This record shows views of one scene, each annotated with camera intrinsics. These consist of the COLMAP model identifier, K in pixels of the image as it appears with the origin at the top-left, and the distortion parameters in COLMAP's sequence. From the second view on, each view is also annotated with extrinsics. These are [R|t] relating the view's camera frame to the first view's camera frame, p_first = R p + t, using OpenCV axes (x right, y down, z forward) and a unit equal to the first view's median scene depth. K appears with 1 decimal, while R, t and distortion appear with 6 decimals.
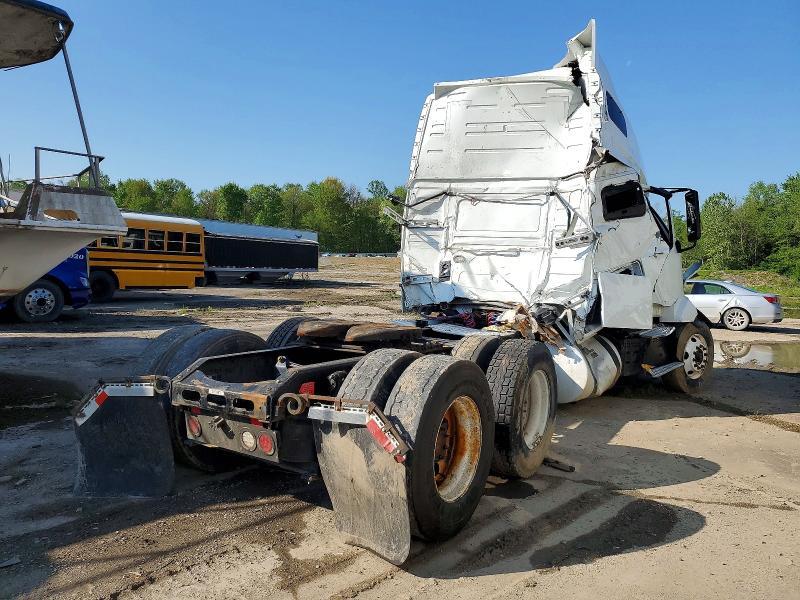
lens RADIAL K [[638.4, 0, 400.0], [0, 638.4, 300.0], [0, 0, 1]] dist [0.055988, -0.093101]
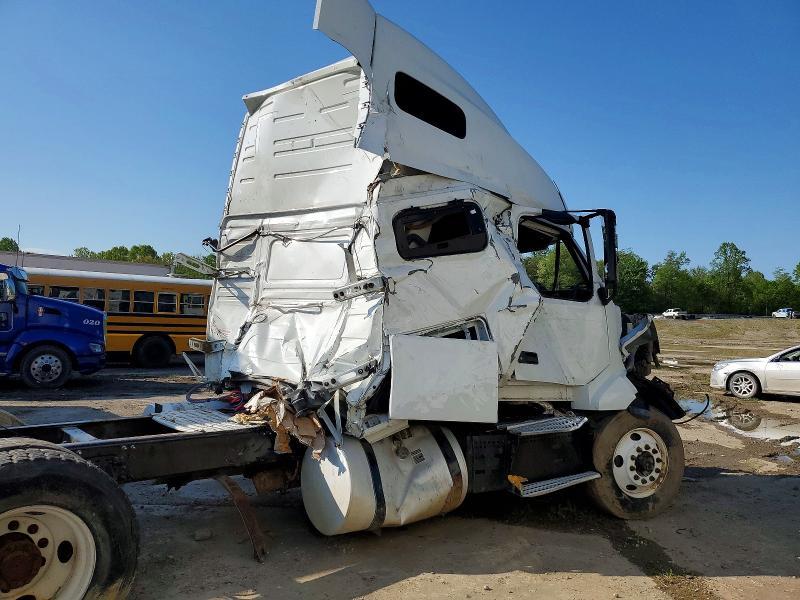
lens RADIAL K [[639.3, 0, 425.0], [0, 639.3, 297.8], [0, 0, 1]] dist [0.077078, -0.085047]
pose [[0.964723, -0.021577, -0.262381, 0.469806], [-0.004762, 0.995042, -0.099339, -0.014376], [0.263224, 0.097085, 0.959837, 0.326744]]
